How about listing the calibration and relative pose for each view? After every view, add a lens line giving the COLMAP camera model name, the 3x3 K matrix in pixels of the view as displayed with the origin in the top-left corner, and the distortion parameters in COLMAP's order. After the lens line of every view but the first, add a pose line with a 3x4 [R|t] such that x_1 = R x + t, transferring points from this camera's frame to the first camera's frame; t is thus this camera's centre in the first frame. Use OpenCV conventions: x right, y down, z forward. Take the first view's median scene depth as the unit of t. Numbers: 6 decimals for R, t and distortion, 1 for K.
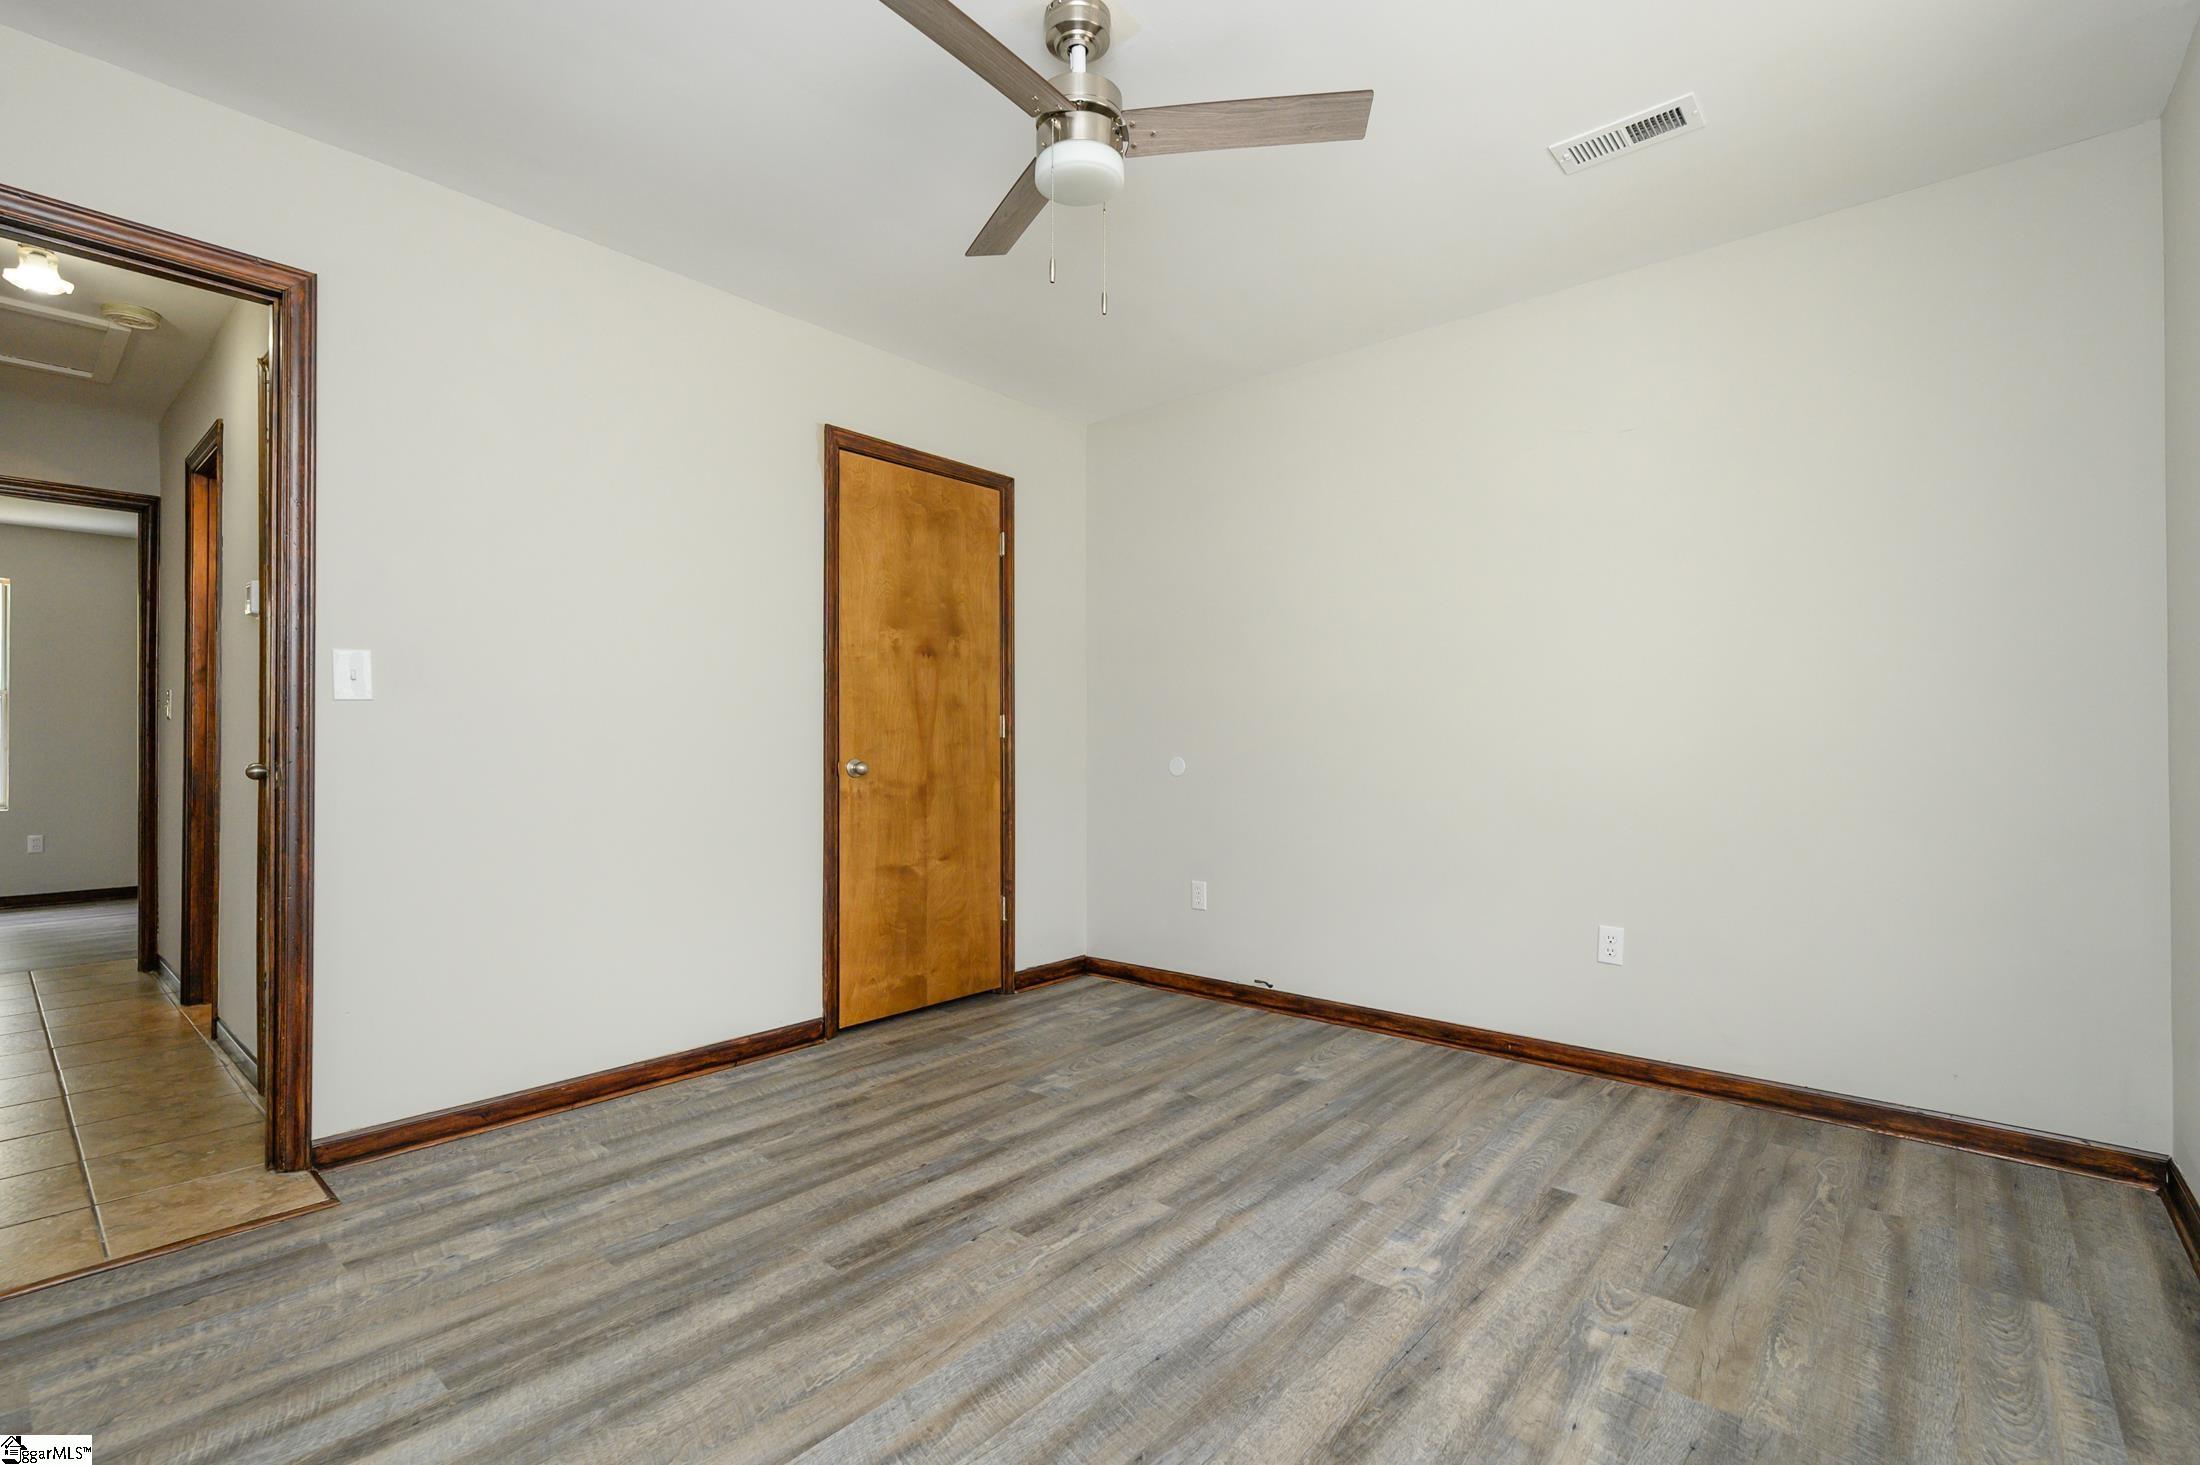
lens RADIAL K [[976.6, 0, 1104.7], [0, 976.6, 737.3], [0, 0, 1]] dist [-0.001483, -0.000072]
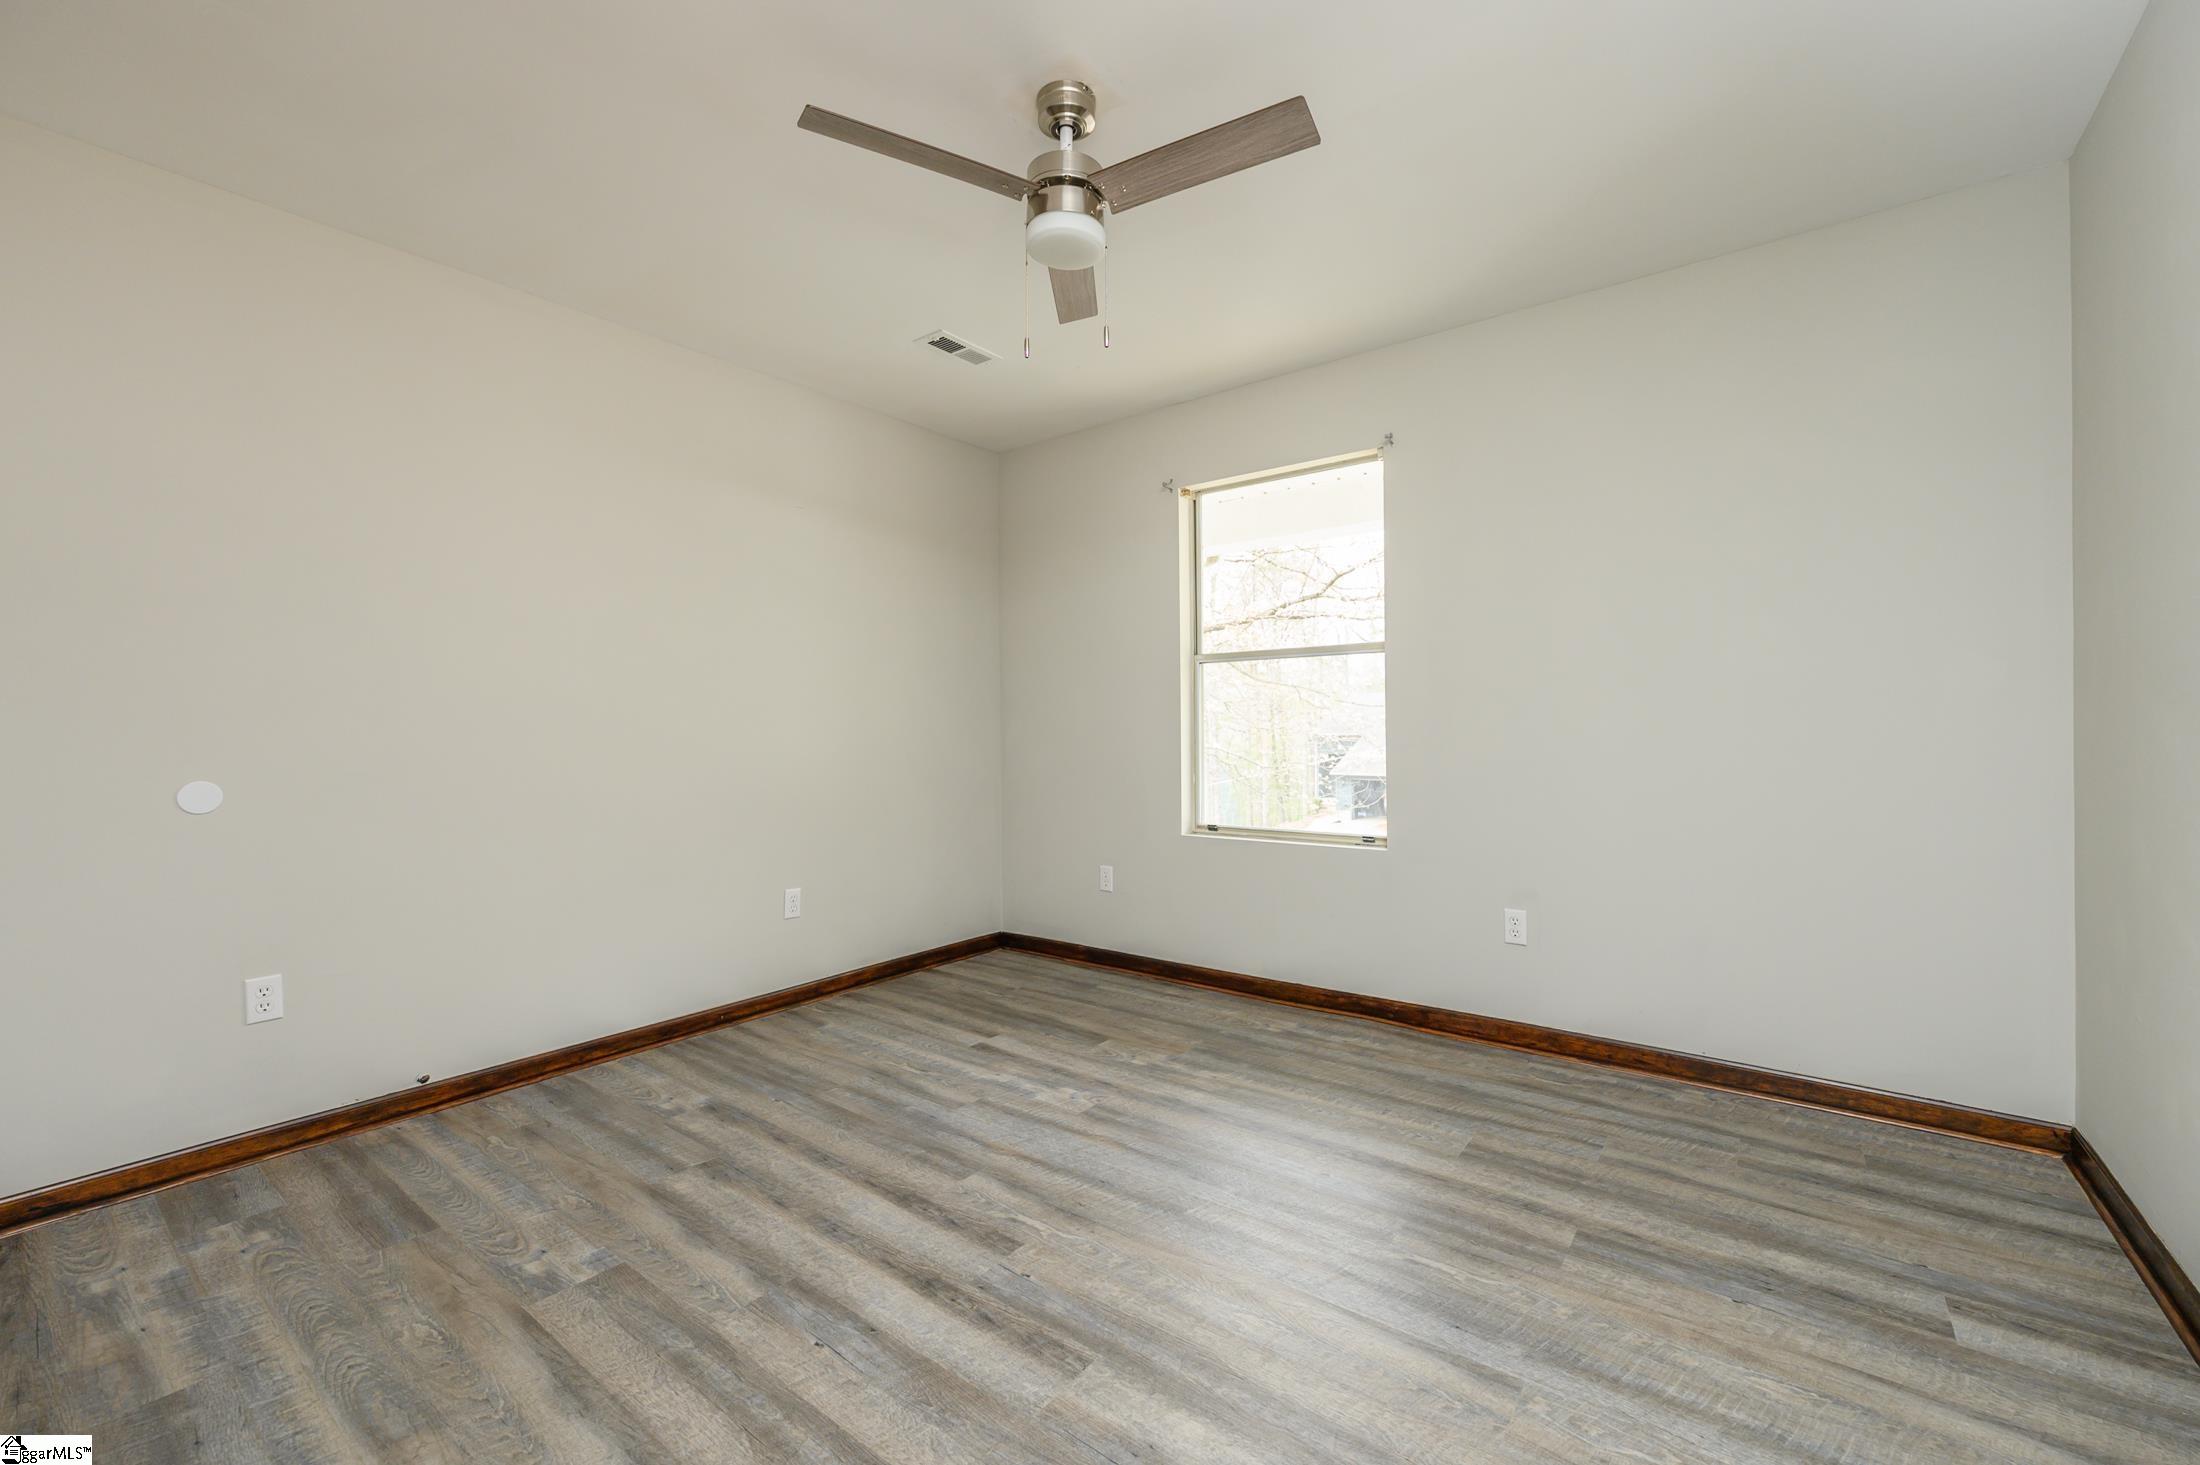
lens RADIAL K [[900.2, 0, 1121.0], [0, 900.2, 744.9], [0, 0, 1]] dist [0.001058, -0.000129]
pose [[-0.069684, -0.011828, 0.997499, -0.934075], [0.006508, 0.999903, 0.012312, -0.003174], [-0.997548, 0.007349, -0.069600, 0.908395]]
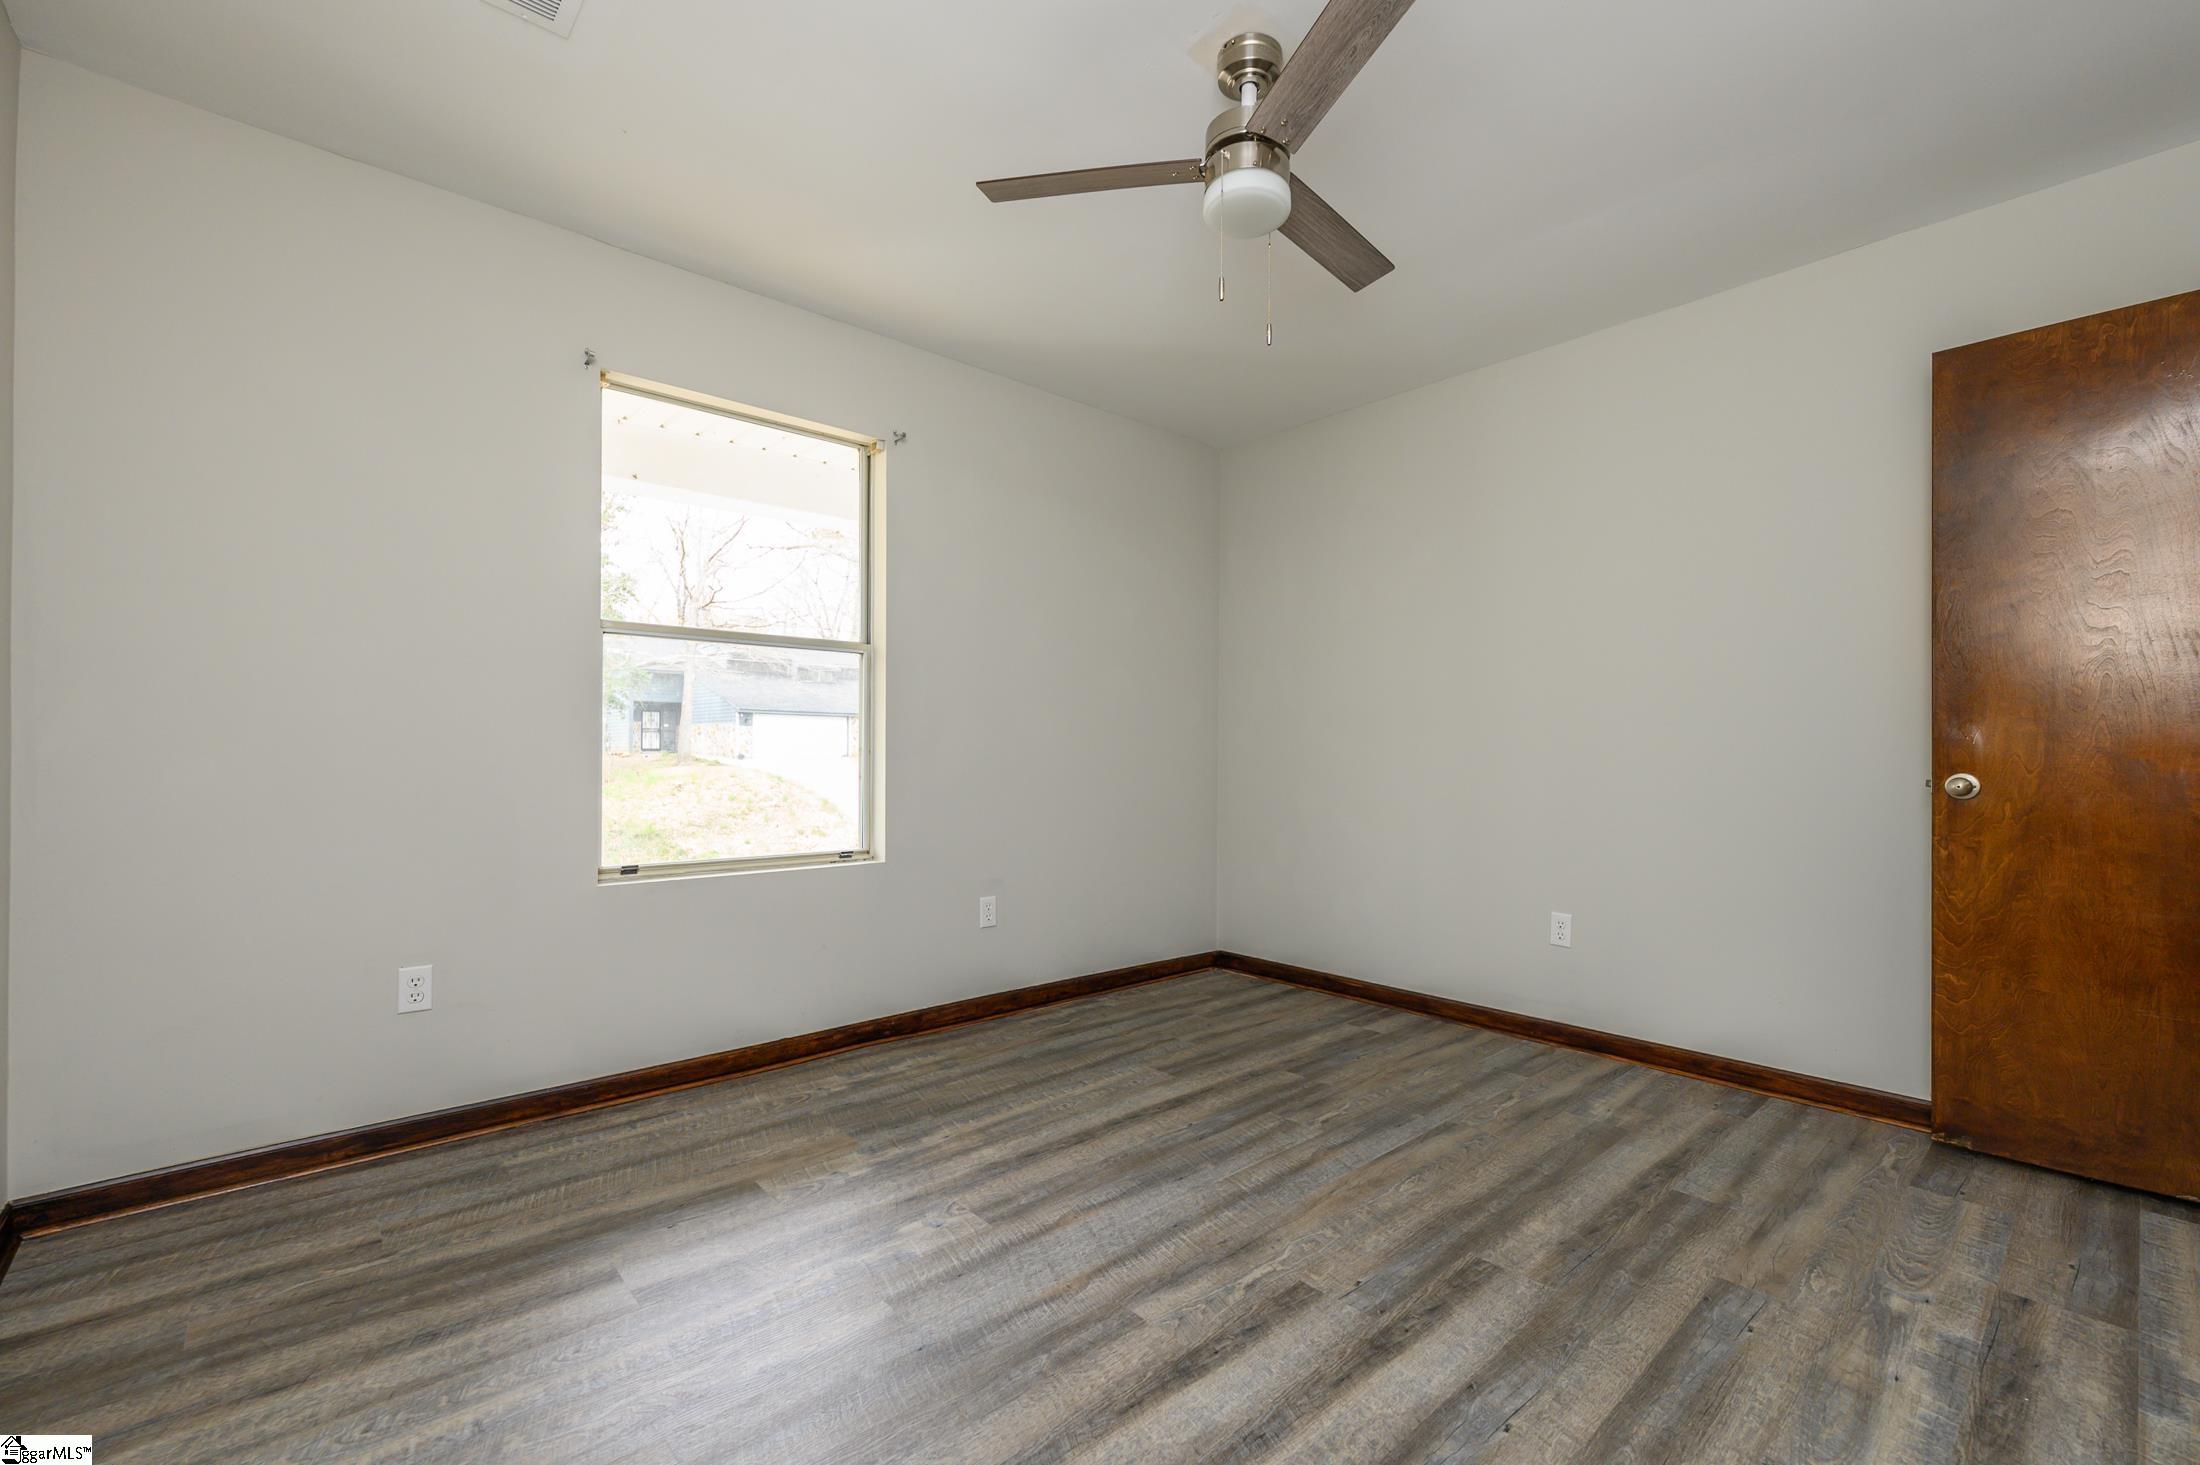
lens RADIAL K [[900.2, 0, 1121.0], [0, 900.2, 744.9], [0, 0, 1]] dist [0.001058, -0.000129]
pose [[-0.992201, -0.005417, 0.124531, -0.013994], [-0.006331, 0.999956, -0.006947, 0.014007], [-0.124488, -0.007681, -0.992191, 1.761437]]
